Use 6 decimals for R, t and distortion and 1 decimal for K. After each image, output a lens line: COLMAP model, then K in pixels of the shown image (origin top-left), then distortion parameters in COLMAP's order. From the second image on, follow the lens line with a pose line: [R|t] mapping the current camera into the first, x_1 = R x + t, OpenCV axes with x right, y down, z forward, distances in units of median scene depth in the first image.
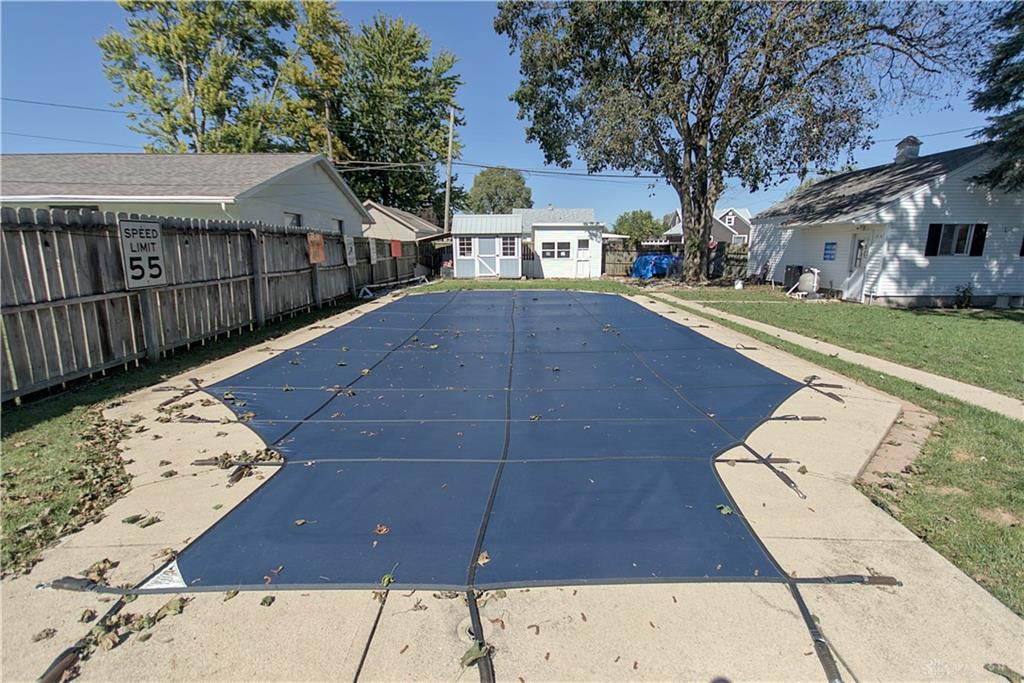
lens RADIAL K [[476.9, 0, 516.4], [0, 476.9, 345.9], [0, 0, 1]] dist [-0.001911, -0.000234]
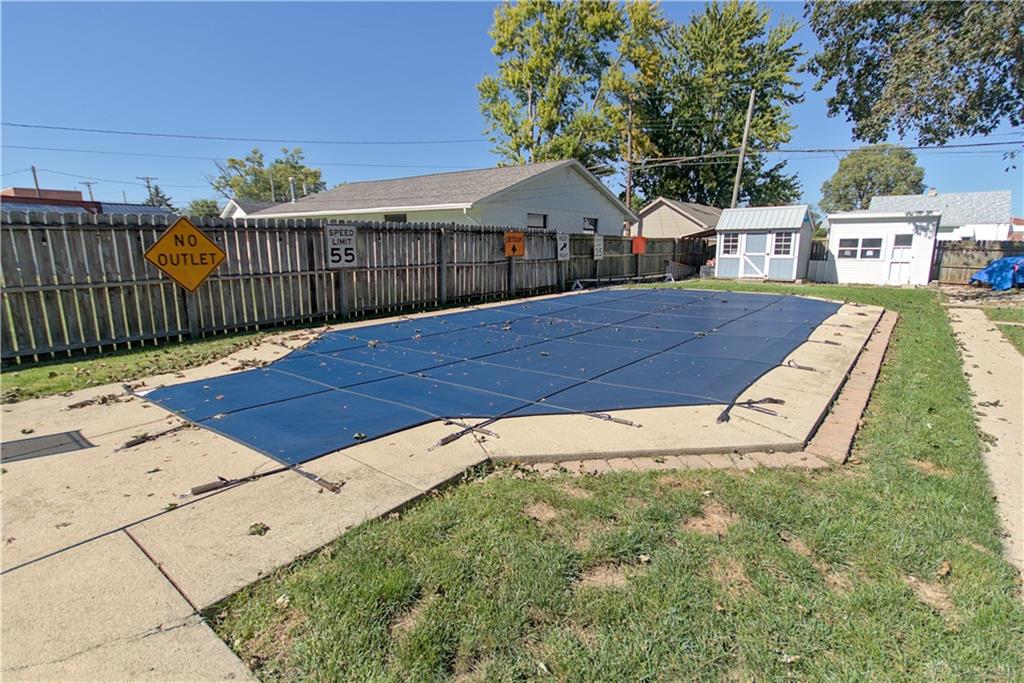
lens RADIAL K [[505.6, 0, 535.3], [0, 505.6, 349.4], [0, 0, 1]] dist [-0.002187, 0.001409]
pose [[0.800459, 0.121972, -0.586846, 0.170777], [-0.123172, 0.991654, 0.038101, -0.000610], [0.586595, 0.041784, 0.808802, 0.015813]]
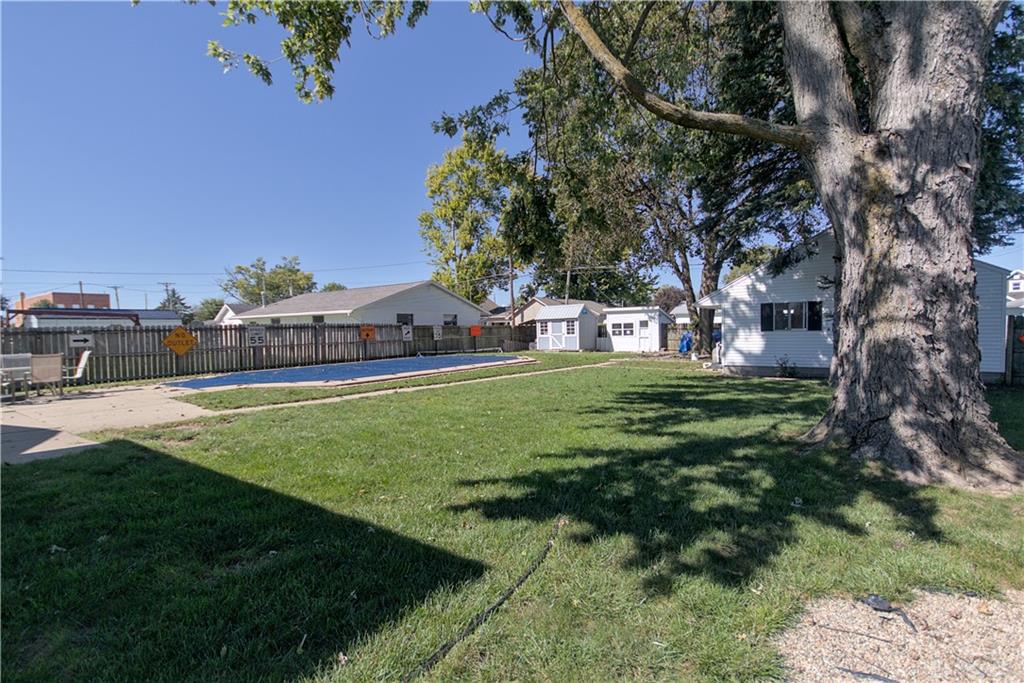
lens RADIAL K [[476.9, 0, 541.7], [0, 476.9, 354.2], [0, 0, 1]] dist [-0.001911, -0.000234]
pose [[0.817663, 0.013886, -0.575529, 0.652045], [-0.097397, 0.988635, -0.114520, 0.027982], [0.567398, 0.149693, 0.809723, -0.125063]]
